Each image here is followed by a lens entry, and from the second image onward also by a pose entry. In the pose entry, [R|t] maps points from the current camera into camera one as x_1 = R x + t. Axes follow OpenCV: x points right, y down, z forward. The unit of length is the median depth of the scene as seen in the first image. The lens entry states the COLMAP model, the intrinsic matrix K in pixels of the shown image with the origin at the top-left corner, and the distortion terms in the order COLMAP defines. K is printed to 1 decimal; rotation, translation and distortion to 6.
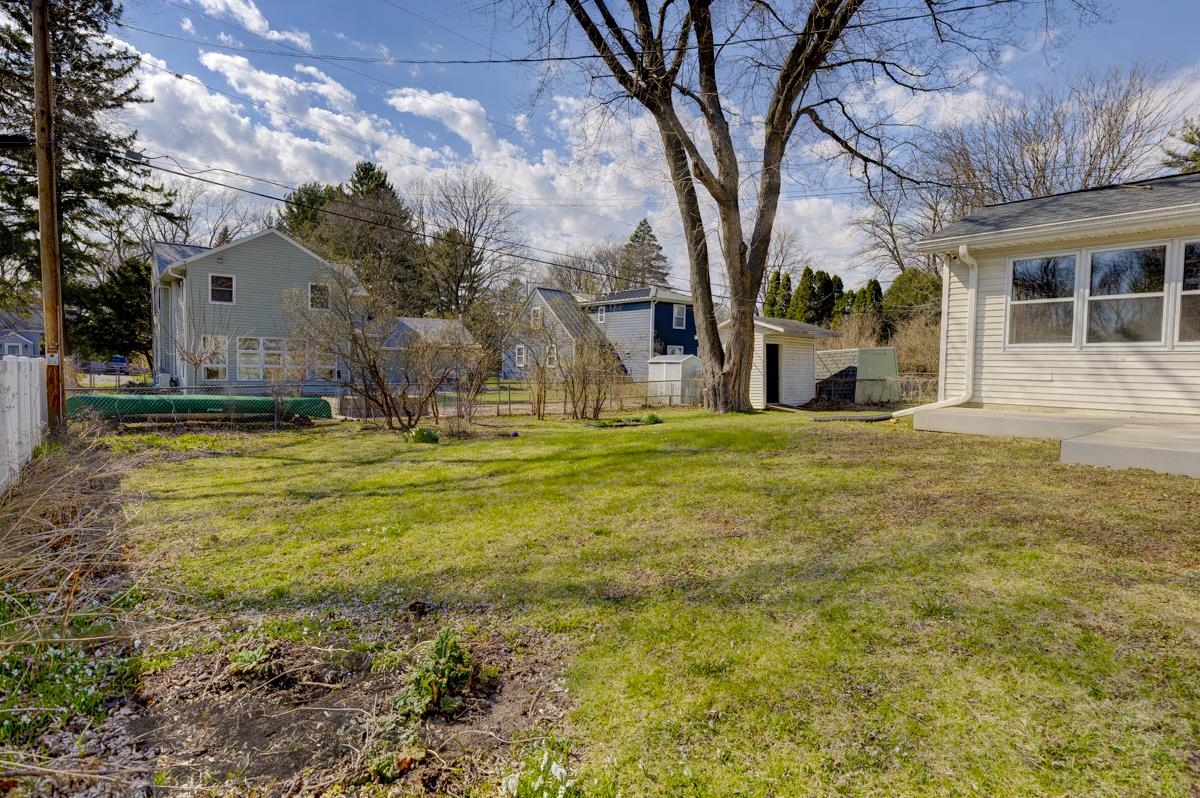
lens RADIAL K [[580.5, 0, 604.7], [0, 580.5, 394.7], [0, 0, 1]] dist [0.000697, 0.000035]
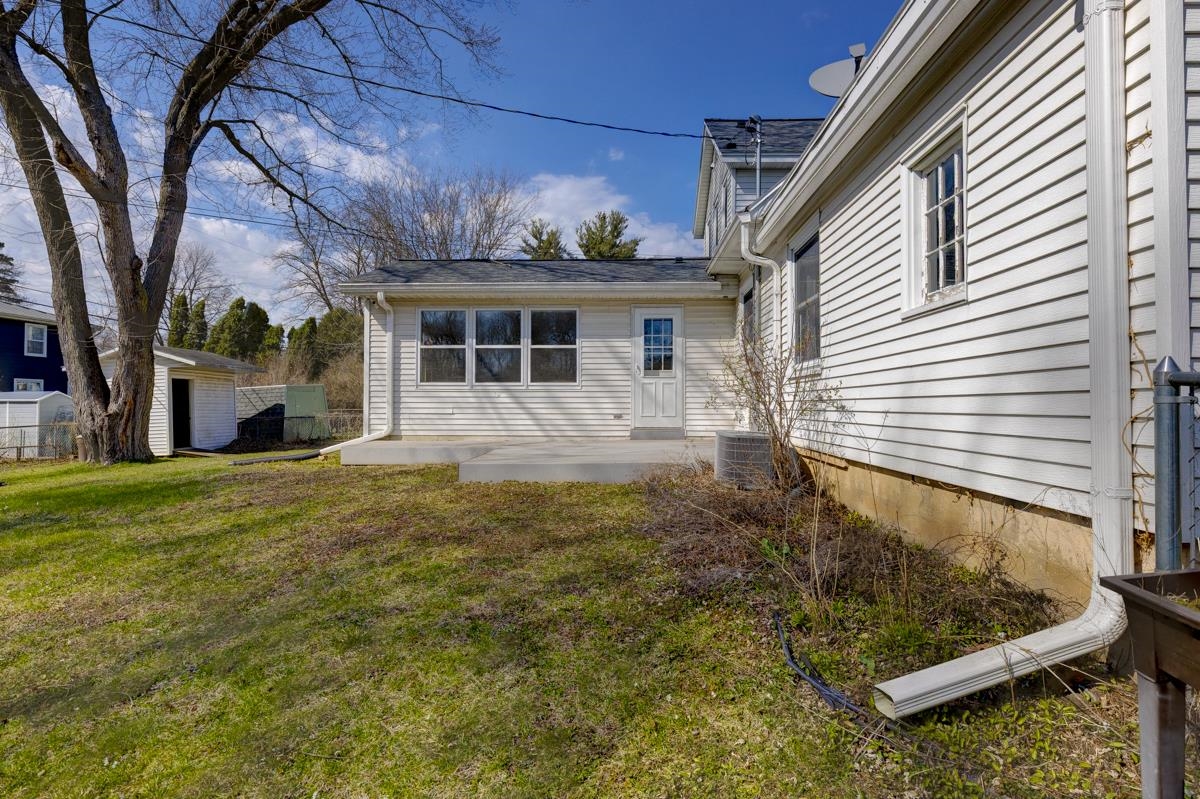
lens RADIAL K [[580.5, 0, 604.7], [0, 580.5, 395.2], [0, 0, 1]] dist [0.000697, 0.000035]
pose [[0.695515, -0.005755, 0.718488, 0.113201], [0.044525, 0.998391, -0.035104, -0.005566], [-0.717130, 0.056406, 0.694653, -0.045844]]
